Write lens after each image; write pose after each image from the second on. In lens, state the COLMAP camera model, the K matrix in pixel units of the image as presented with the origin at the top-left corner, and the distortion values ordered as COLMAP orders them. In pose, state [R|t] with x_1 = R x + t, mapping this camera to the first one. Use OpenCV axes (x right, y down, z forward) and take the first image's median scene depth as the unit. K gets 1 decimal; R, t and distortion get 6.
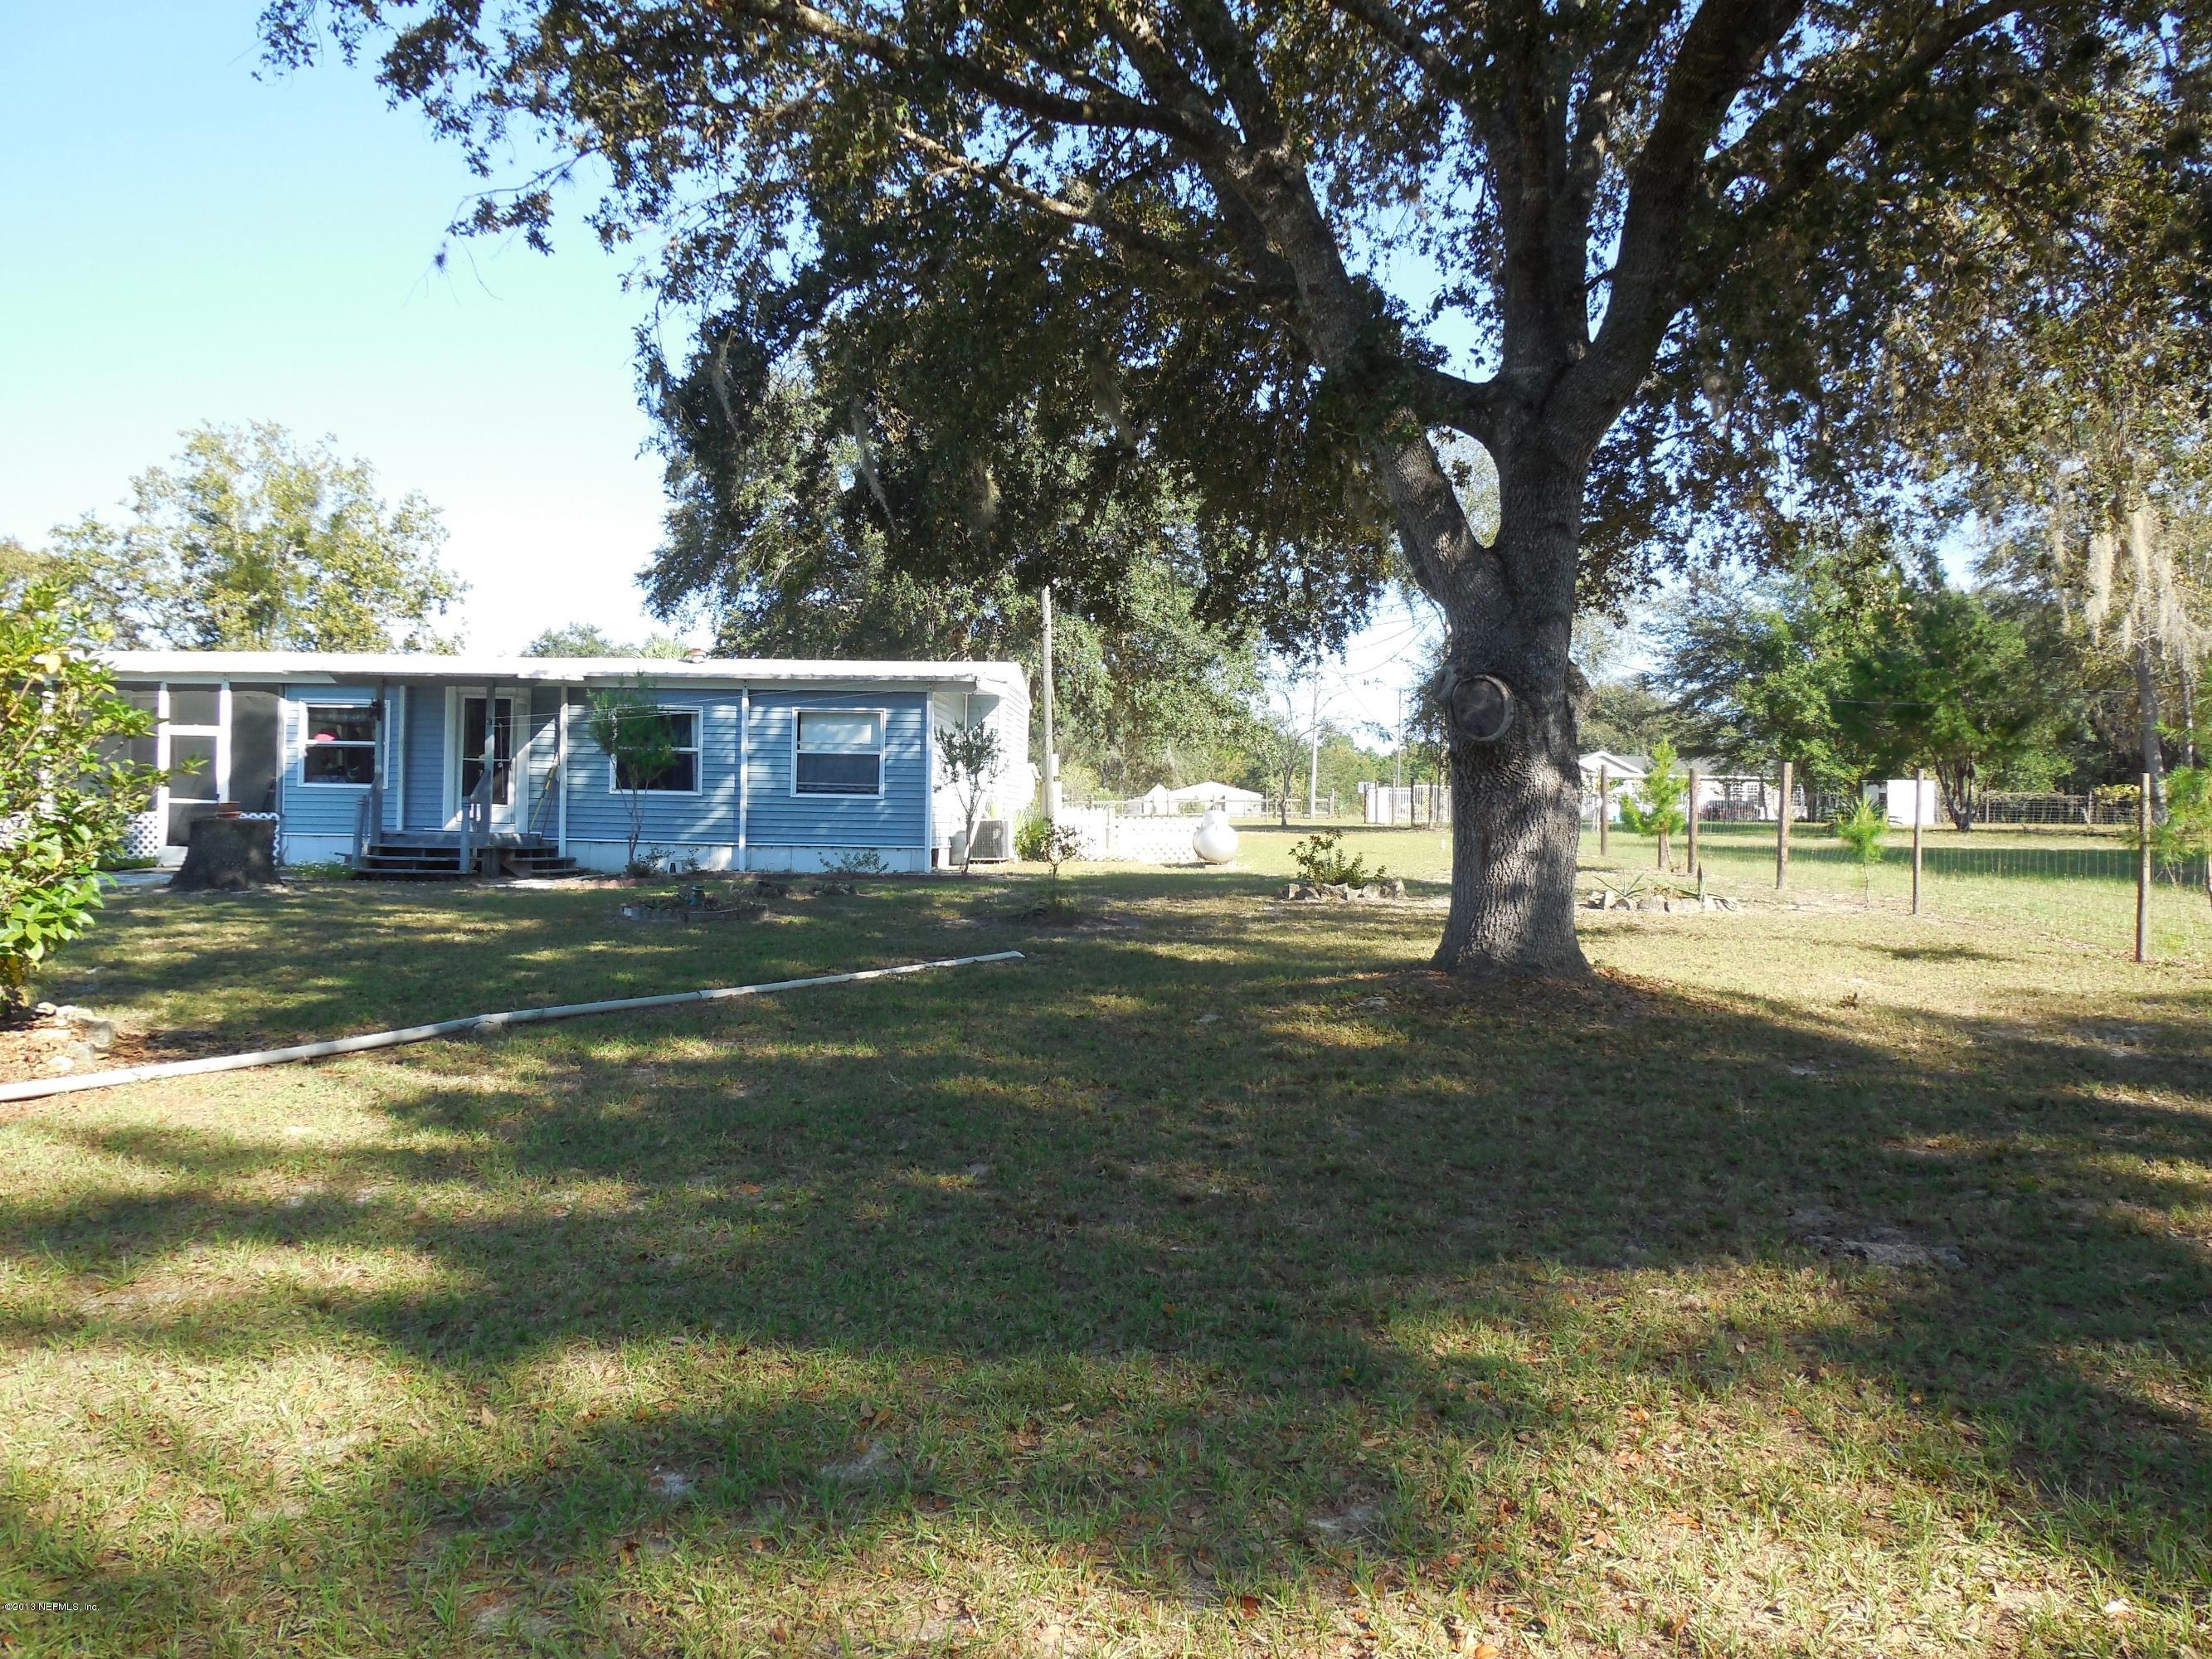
lens RADIAL K [[1704.3, 0, 1103.6], [0, 1704.3, 834.2], [0, 0, 1]] dist [-0.050991, 0.179293]
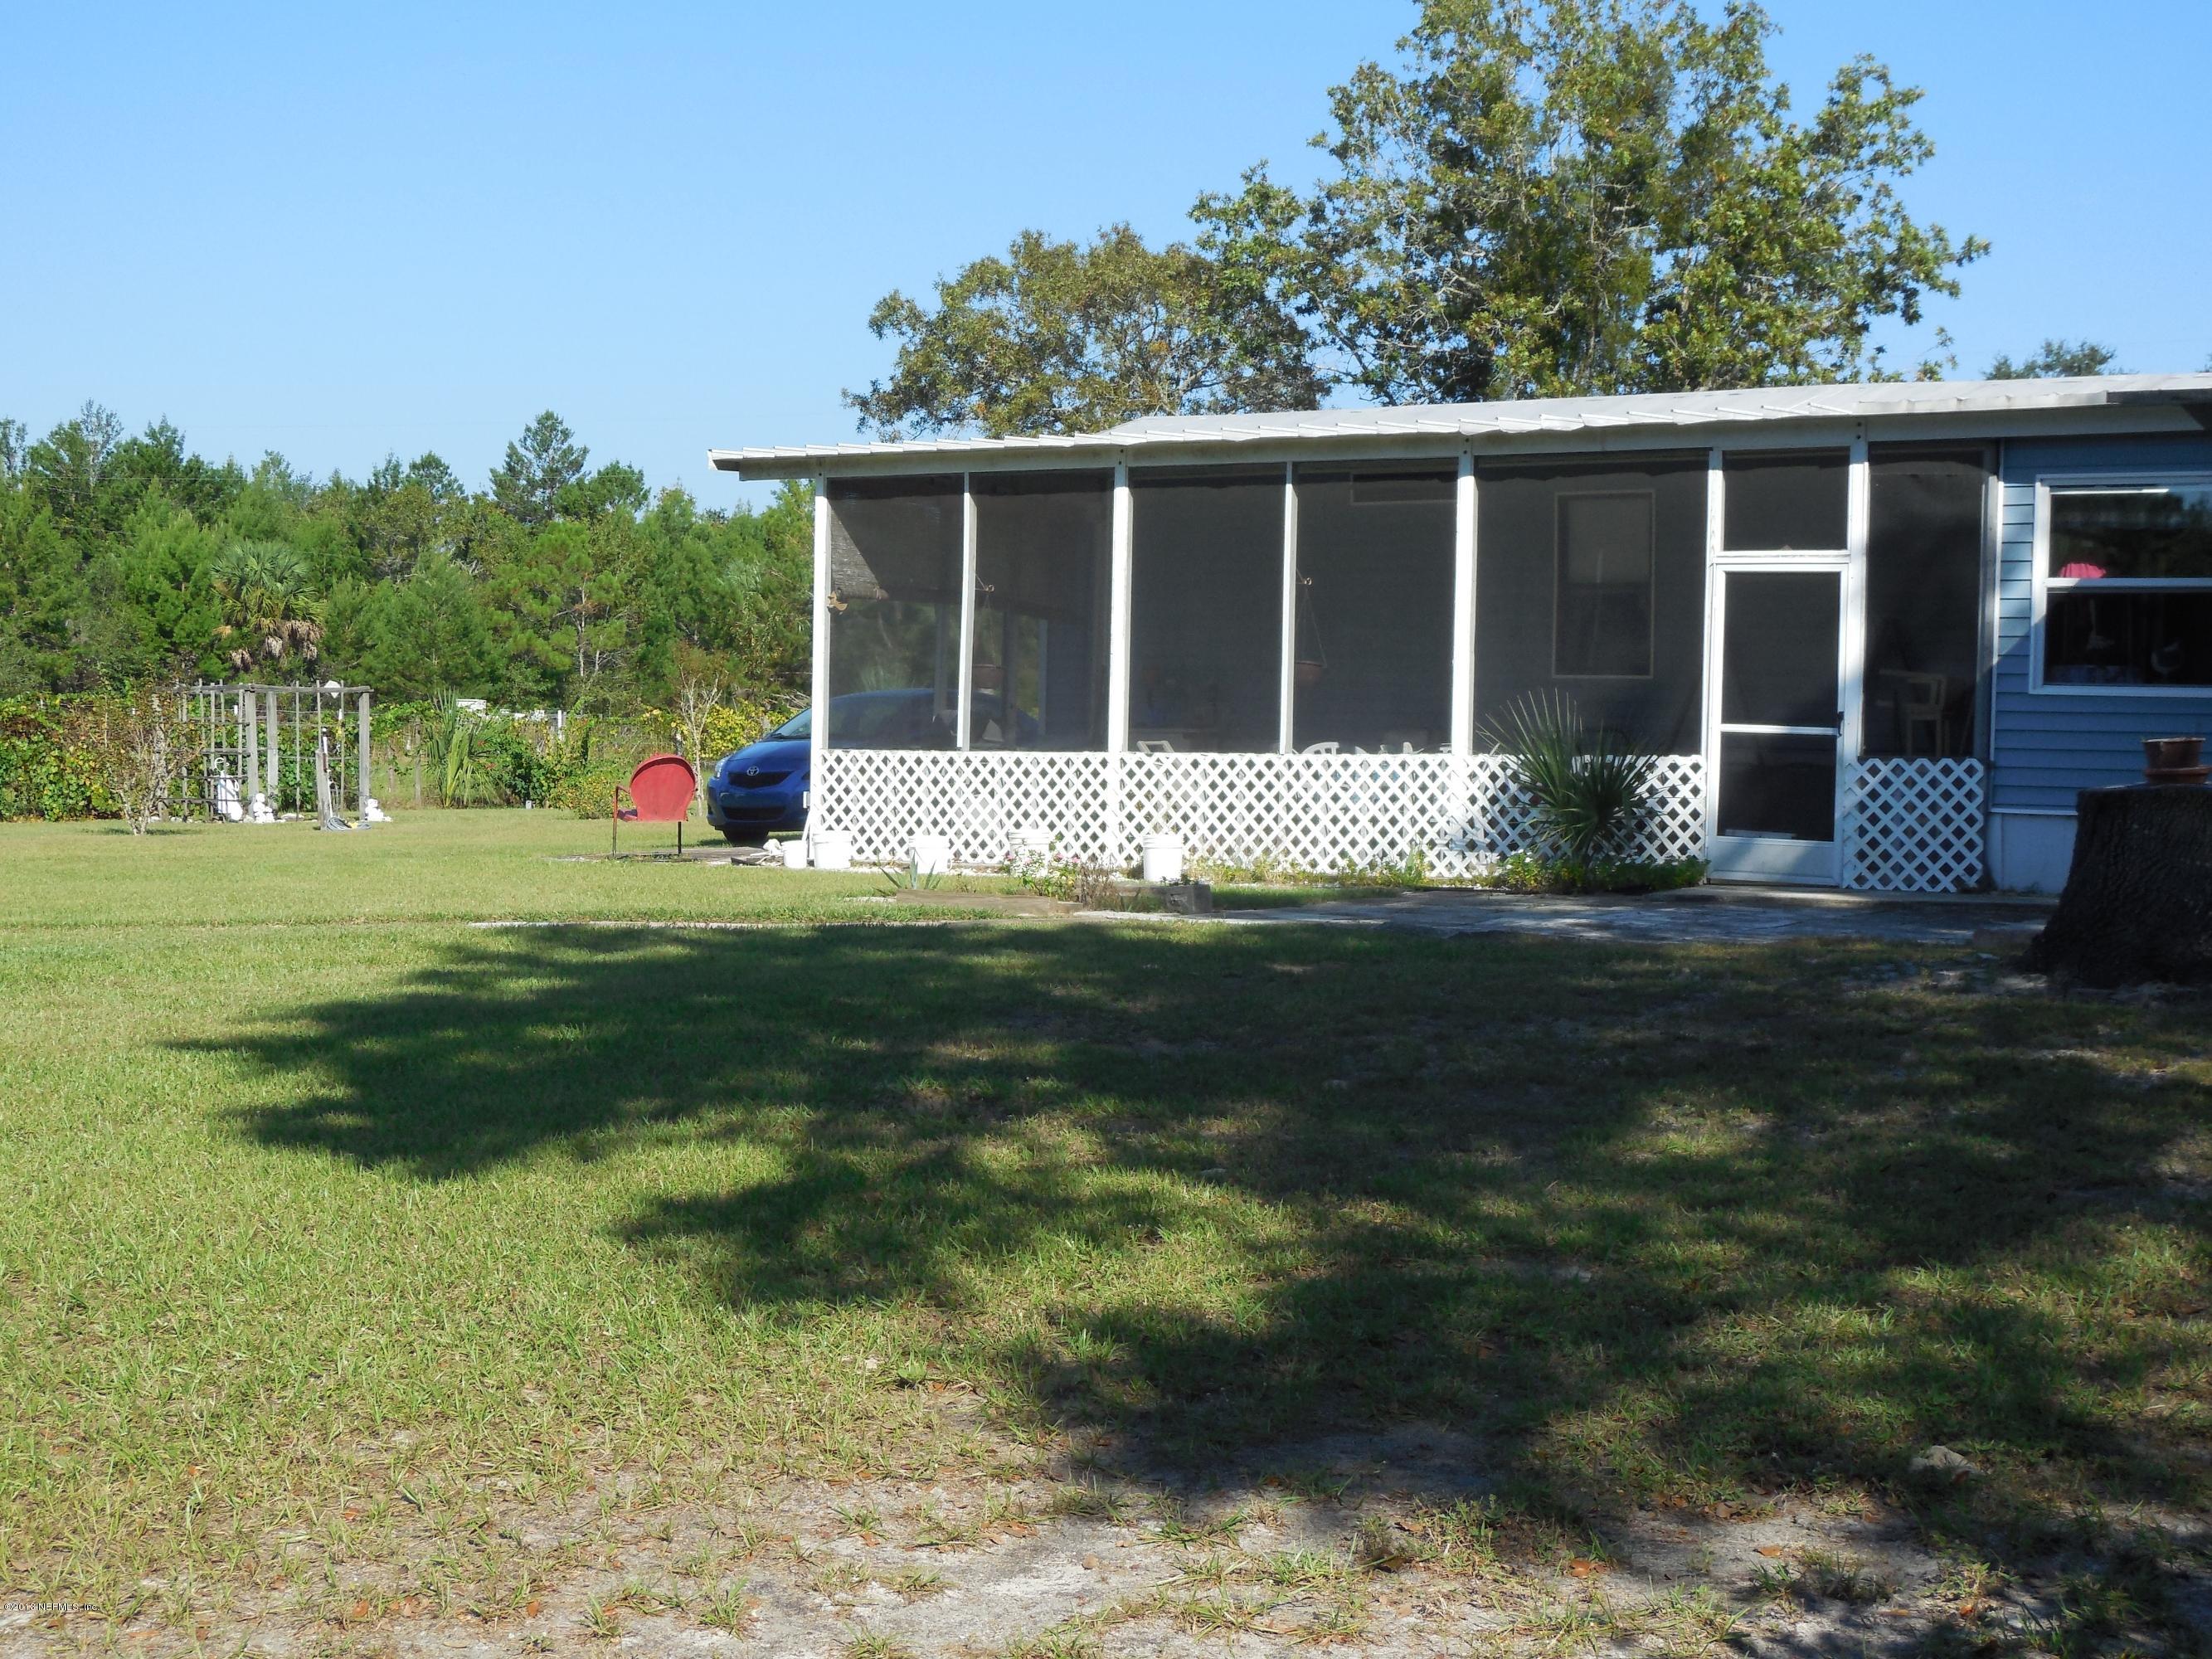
lens RADIAL K [[3441.3, 0, 1110.4], [0, 3441.3, 828.5], [0, 0, 1]] dist [-0.031225, 0.184834]
pose [[0.866974, 0.015400, -0.498115, -0.255339], [-0.010206, 0.999861, 0.013149, -0.004413], [0.498248, -0.006316, 0.867011, 0.185730]]
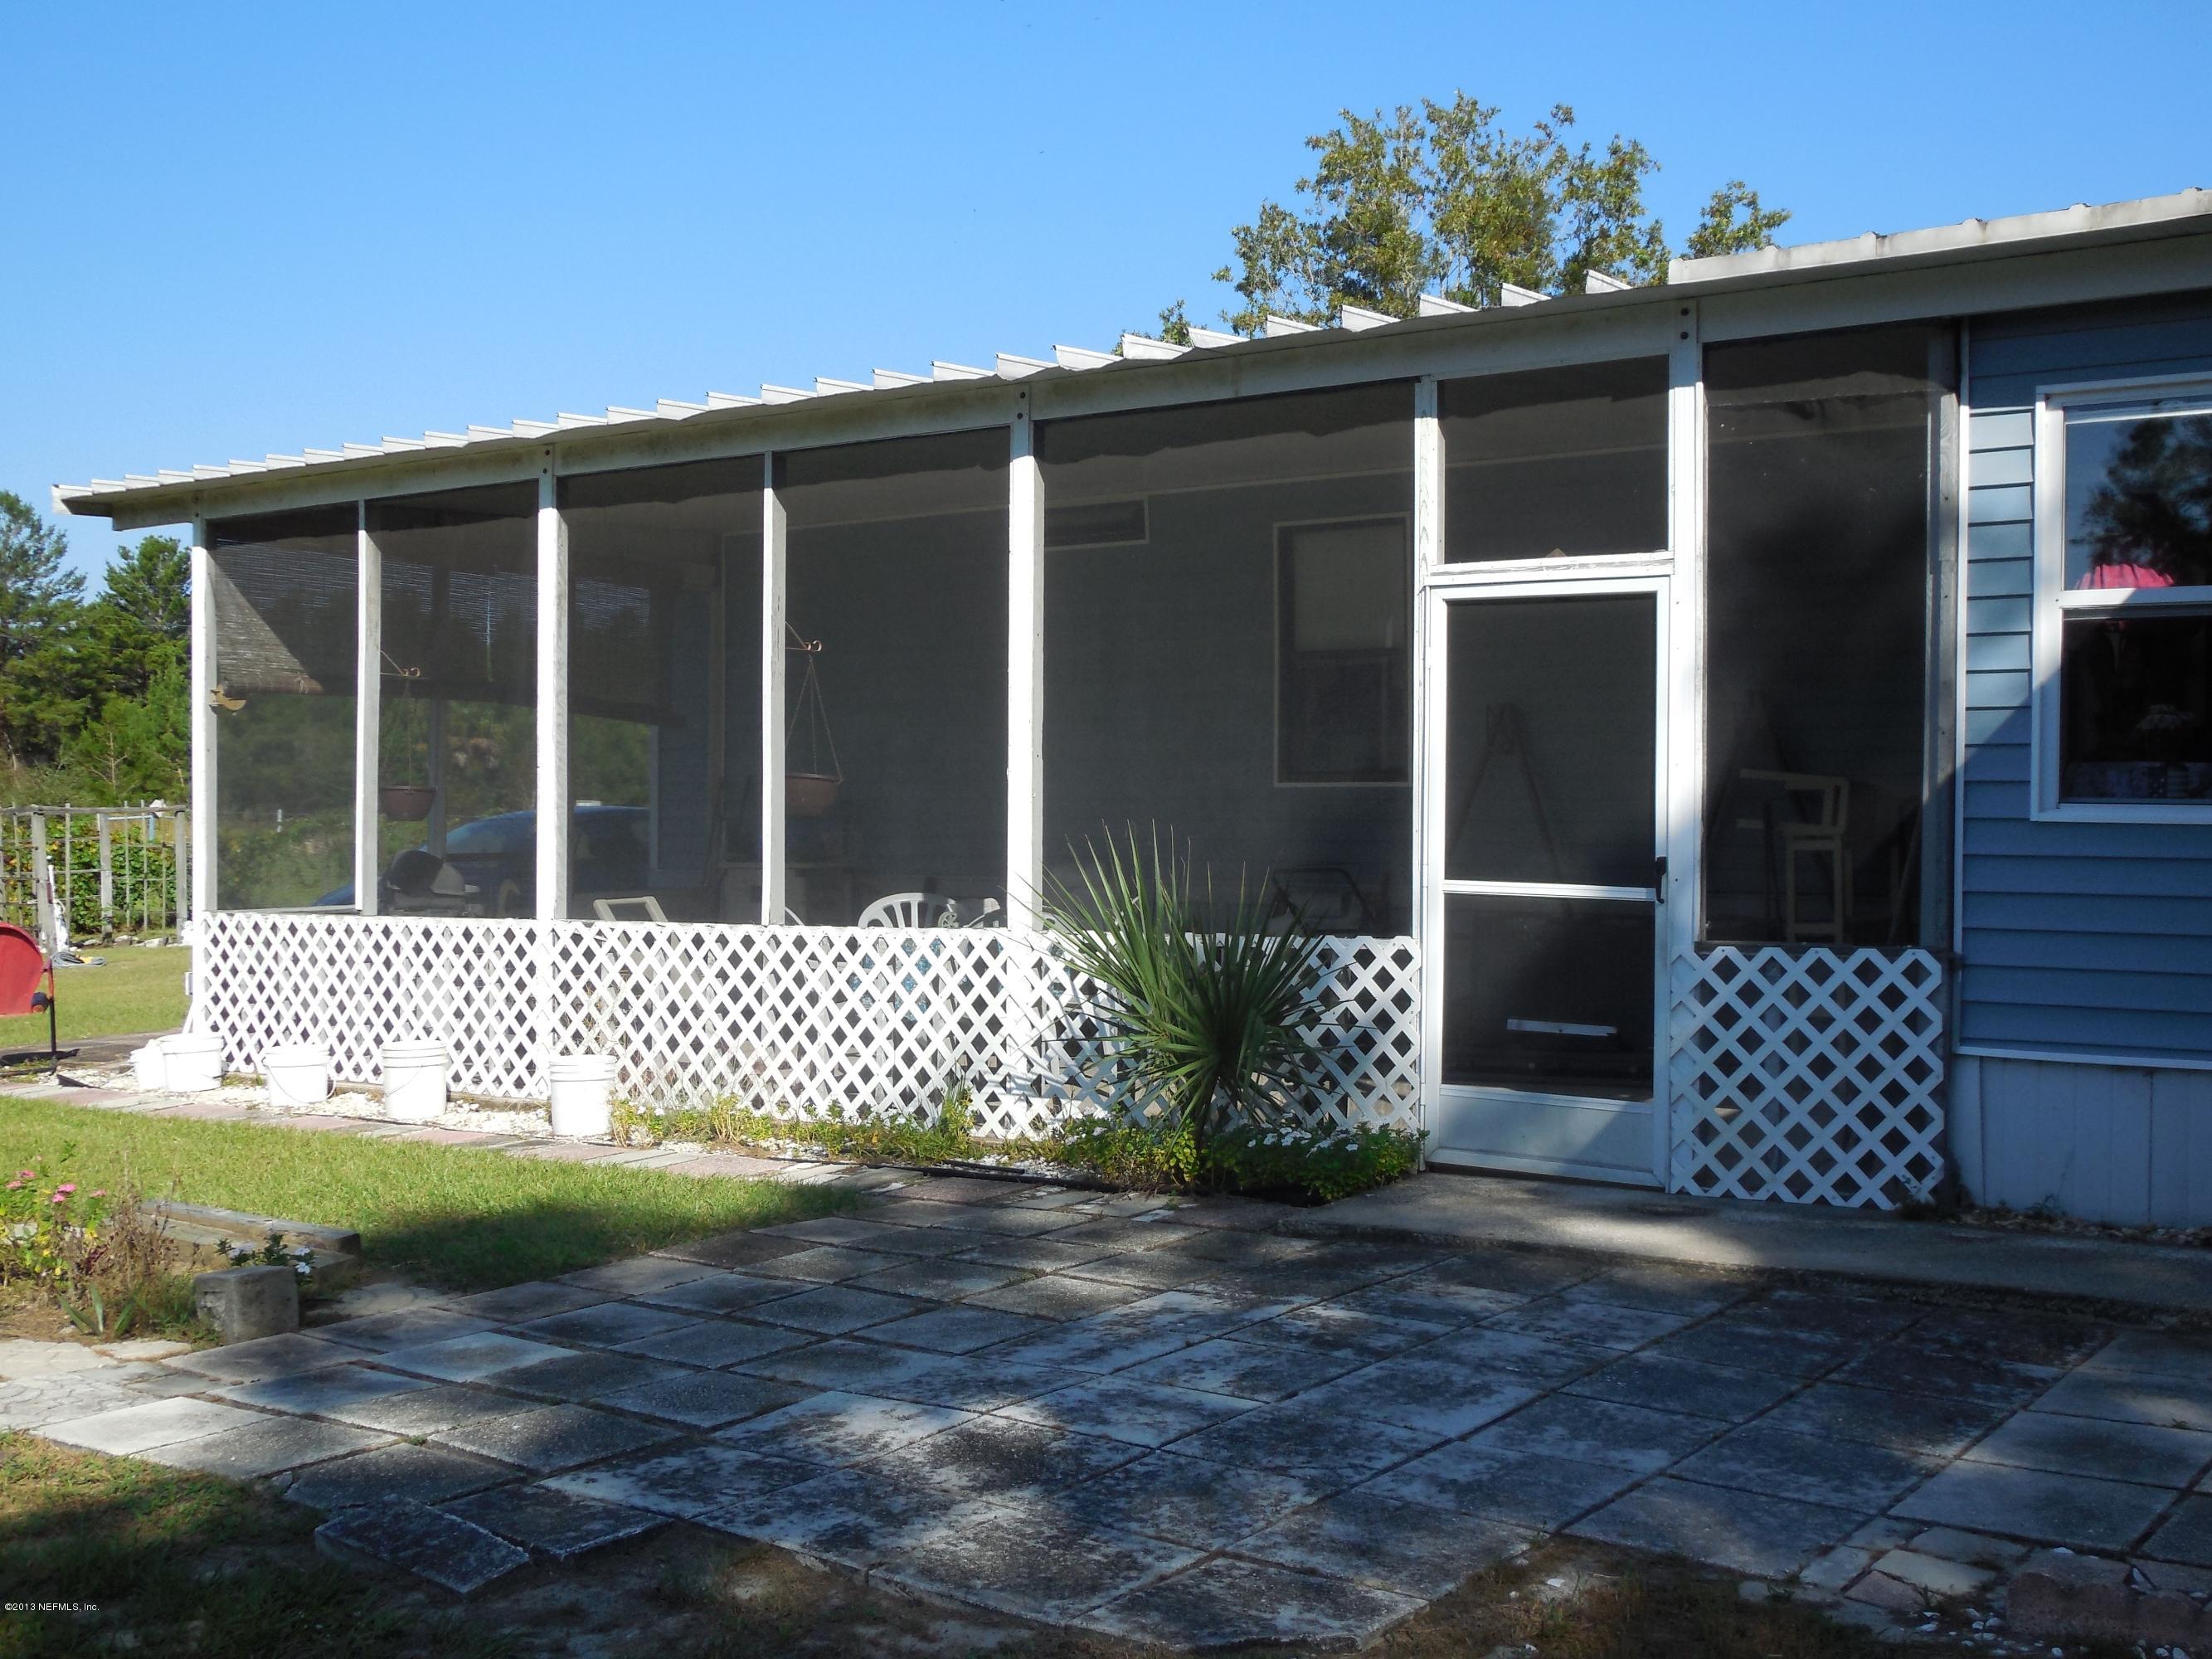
lens RADIAL K [[2450.4, 0, 1123.4], [0, 2450.4, 843.7], [0, 0, 1]] dist [-0.018181, -0.008899]
pose [[0.848318, -0.005394, -0.529459, -0.409978], [0.006119, 0.999981, -0.000383, -0.025660], [0.529452, -0.002914, 0.848335, 0.694782]]
